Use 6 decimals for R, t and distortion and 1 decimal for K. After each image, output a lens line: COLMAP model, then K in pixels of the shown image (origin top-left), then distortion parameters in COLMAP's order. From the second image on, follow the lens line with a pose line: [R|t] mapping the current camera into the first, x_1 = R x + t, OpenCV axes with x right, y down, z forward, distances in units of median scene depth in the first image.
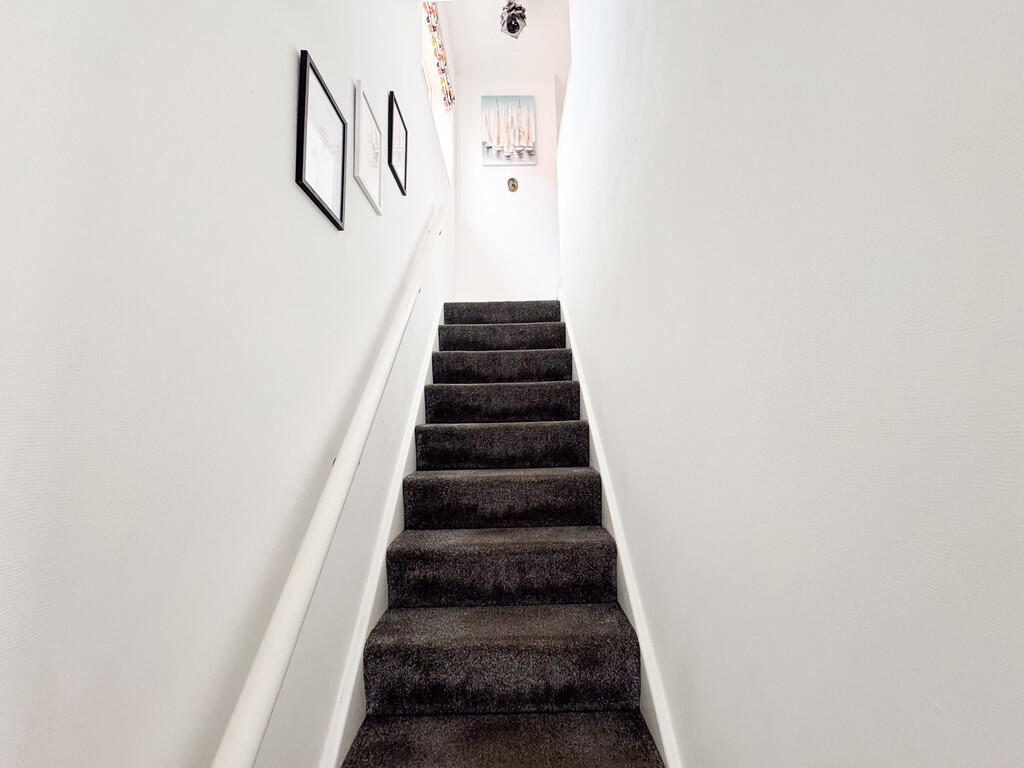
lens RADIAL K [[417.8, 0, 512.0], [0, 417.8, 384.2], [0, 0, 1]] dist [-0.001447, 0.000916]
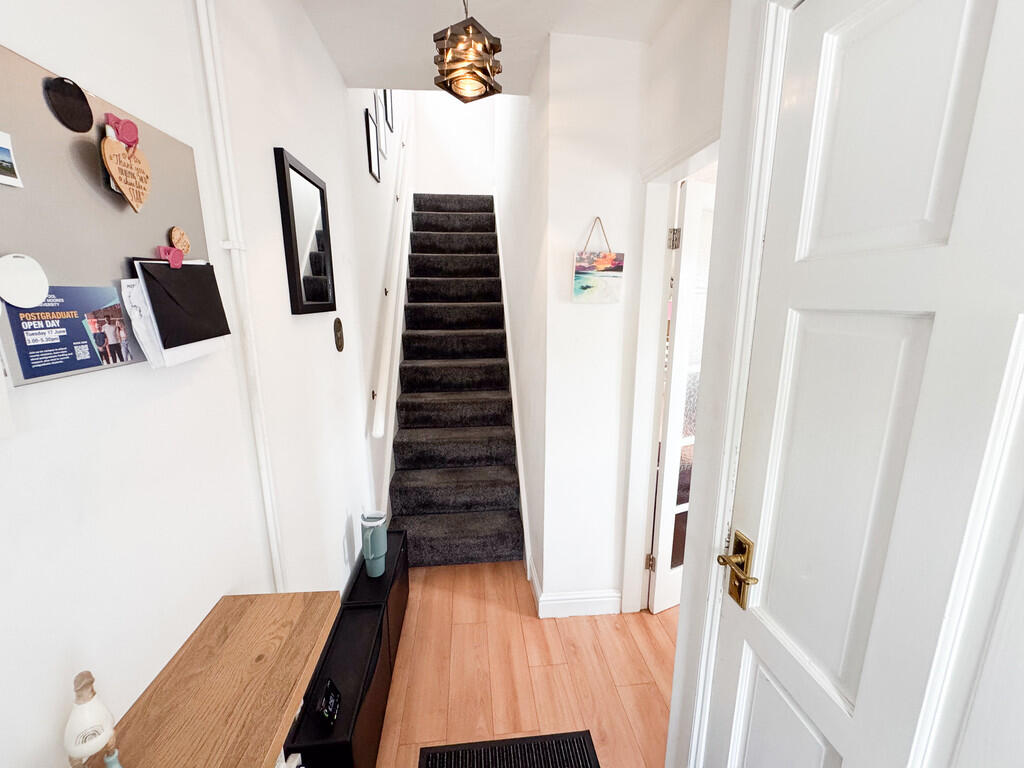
lens RADIAL K [[417.8, 0, 510.2], [0, 417.8, 384.4], [0, 0, 1]] dist [-0.001447, 0.000916]
pose [[0.994864, -0.004237, 0.101134, 0.028678], [-0.026814, 0.952401, 0.303666, -0.021209], [-0.097607, -0.304818, 0.947396, -0.807388]]
